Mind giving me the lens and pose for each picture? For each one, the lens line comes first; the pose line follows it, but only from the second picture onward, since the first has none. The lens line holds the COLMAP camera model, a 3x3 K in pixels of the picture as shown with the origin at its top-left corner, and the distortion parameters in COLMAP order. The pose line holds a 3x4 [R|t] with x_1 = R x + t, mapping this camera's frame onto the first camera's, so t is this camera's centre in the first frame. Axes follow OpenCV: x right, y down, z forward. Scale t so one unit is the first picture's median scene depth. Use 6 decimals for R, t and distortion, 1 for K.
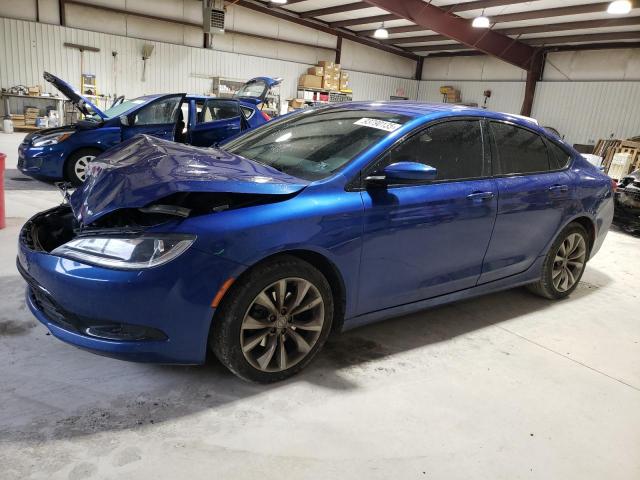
lens RADIAL K [[467.9, 0, 320.0], [0, 467.9, 240.0], [0, 0, 1]] dist [0.003707, -0.002480]
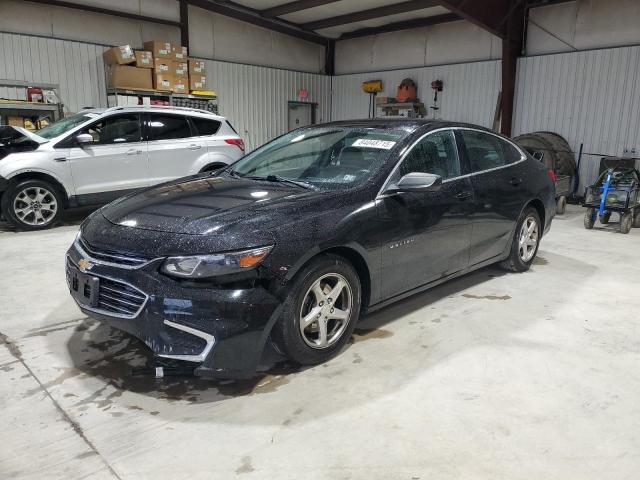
lens RADIAL K [[467.9, 0, 320.0], [0, 467.9, 240.0], [0, 0, 1]] dist [0.003707, -0.002480]
pose [[0.990099, -0.087805, 0.109516, 0.123609], [0.092789, 0.994830, -0.041263, -0.102519], [-0.105327, 0.051017, 0.993128, 0.429555]]
